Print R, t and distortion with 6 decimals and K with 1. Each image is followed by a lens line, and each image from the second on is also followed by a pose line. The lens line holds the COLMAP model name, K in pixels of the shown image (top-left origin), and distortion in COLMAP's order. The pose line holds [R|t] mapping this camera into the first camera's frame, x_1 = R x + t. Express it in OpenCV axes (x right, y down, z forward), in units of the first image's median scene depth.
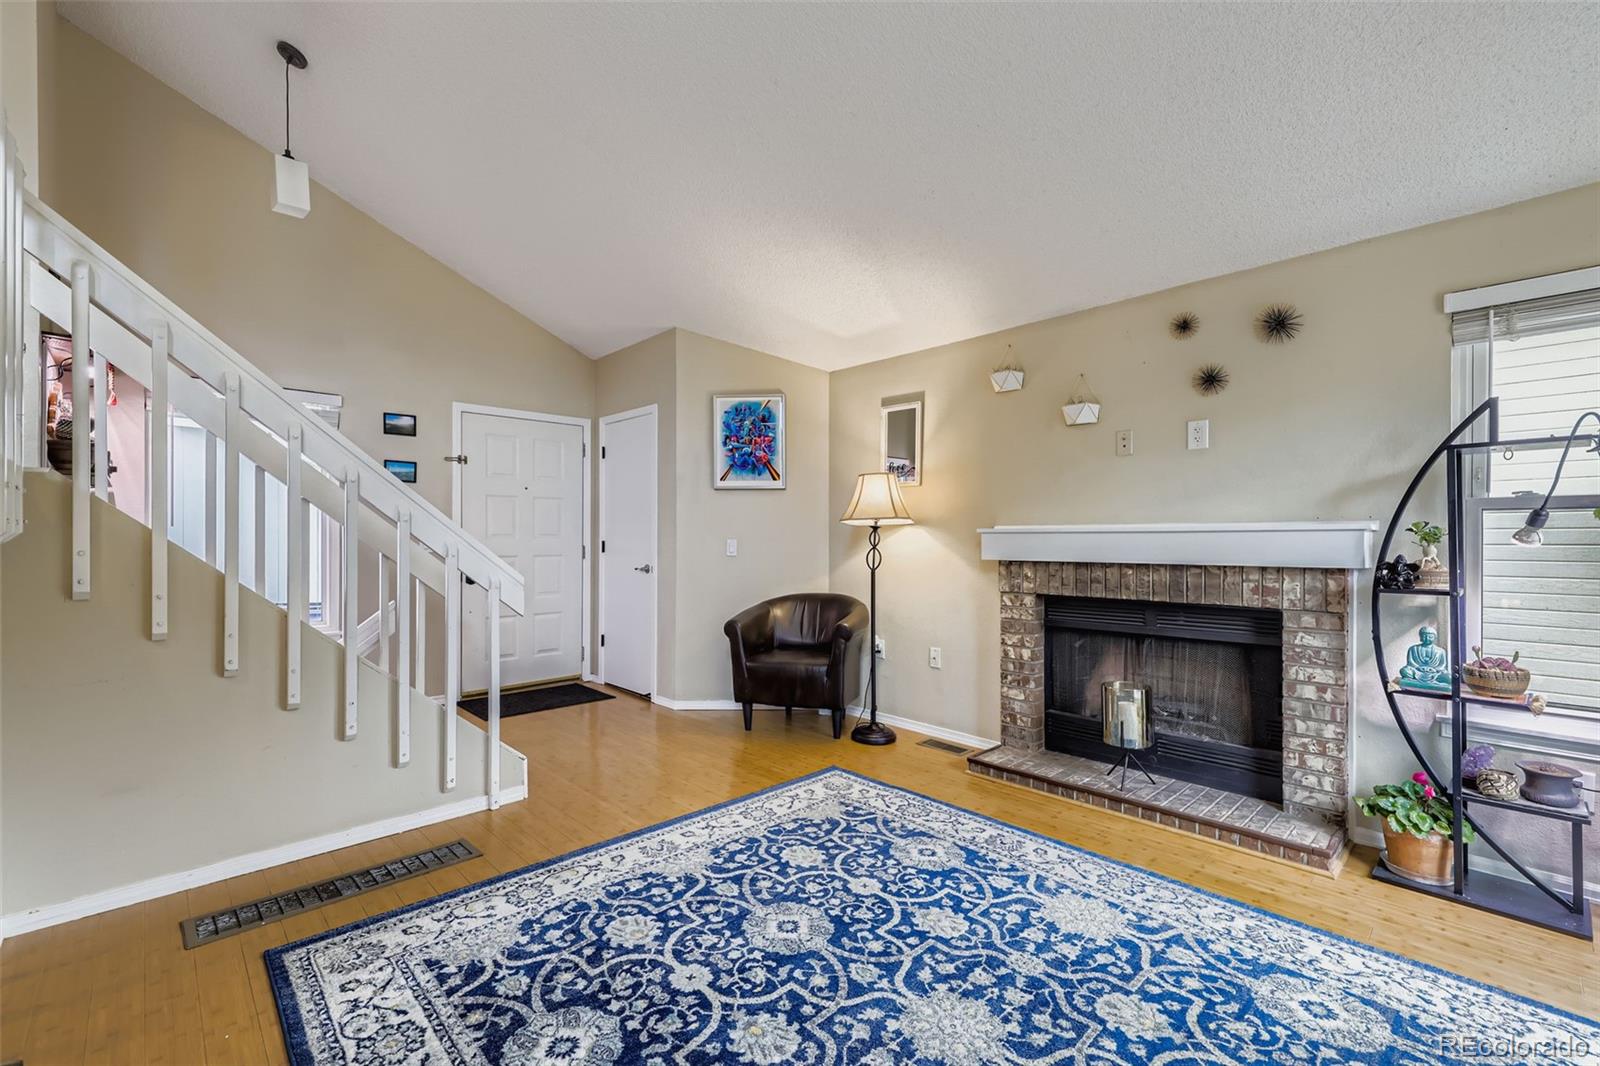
lens RADIAL K [[681.5, 0, 794.7], [0, 681.5, 537.2], [0, 0, 1]] dist [-0.000330, -0.000300]
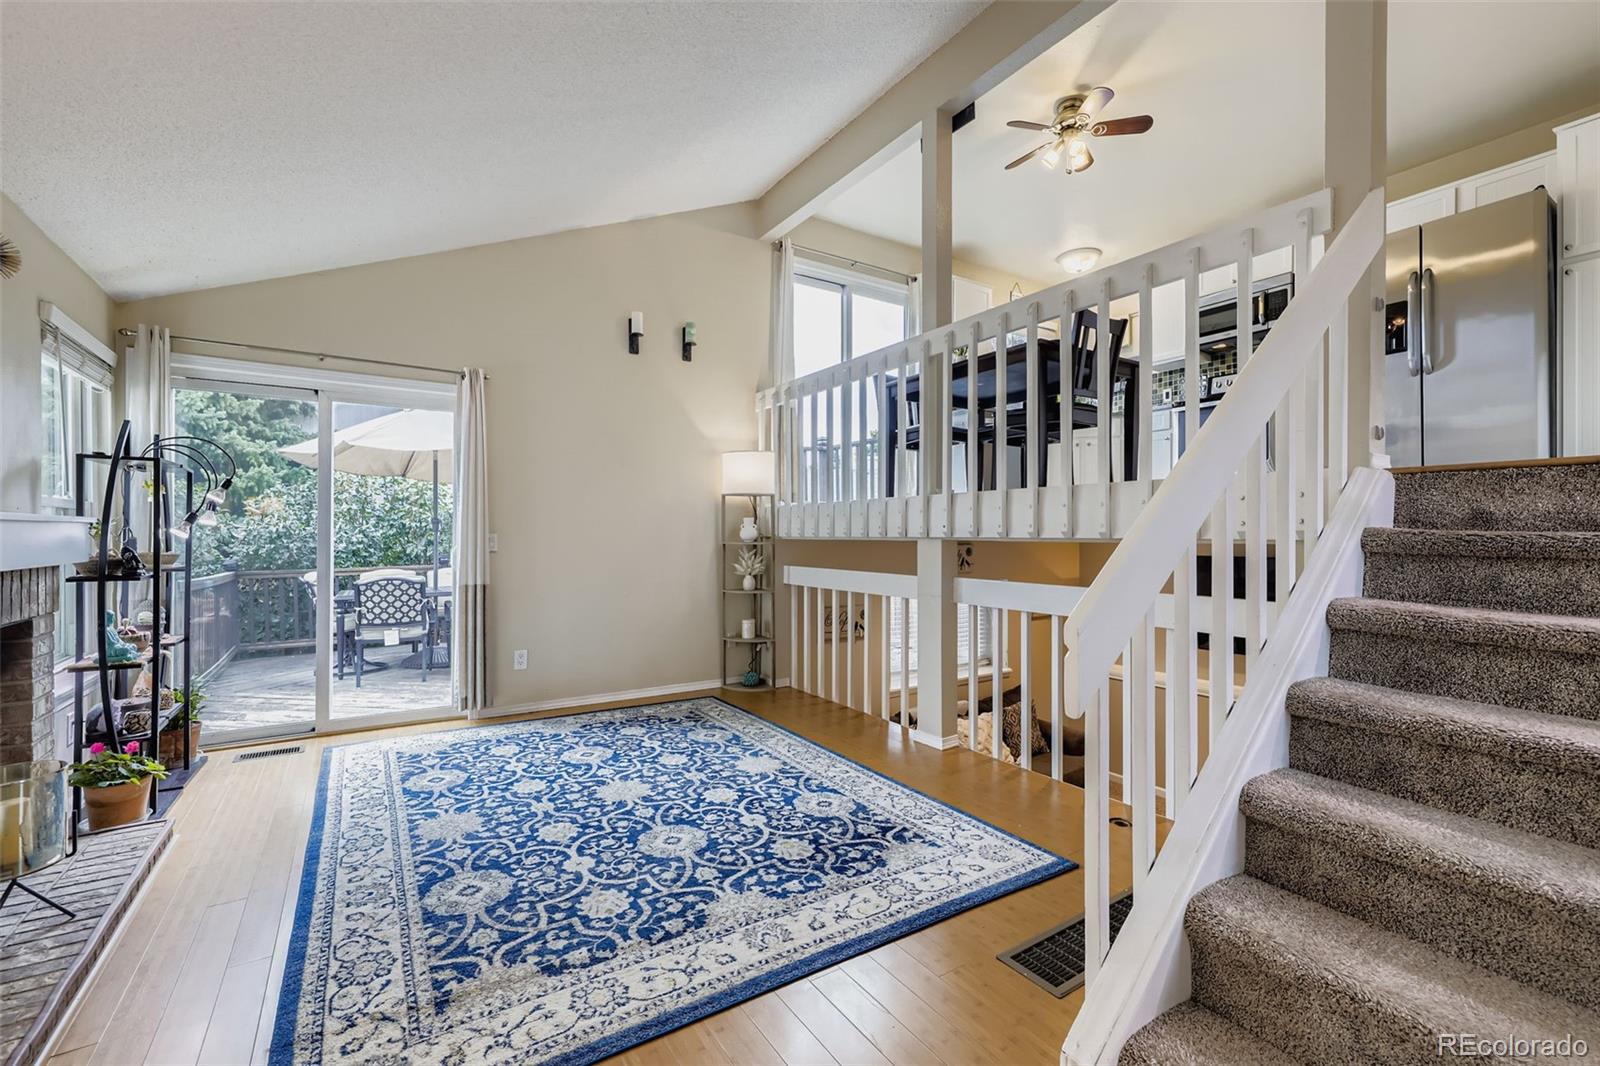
lens RADIAL K [[681.5, 0, 802.4], [0, 681.5, 533.8], [0, 0, 1]] dist [-0.000330, -0.000300]
pose [[-0.984389, -0.004752, 0.175941, -0.441792], [-0.005281, 0.999983, -0.002537, 0.002341], [-0.175926, -0.003426, -0.984397, 2.083277]]
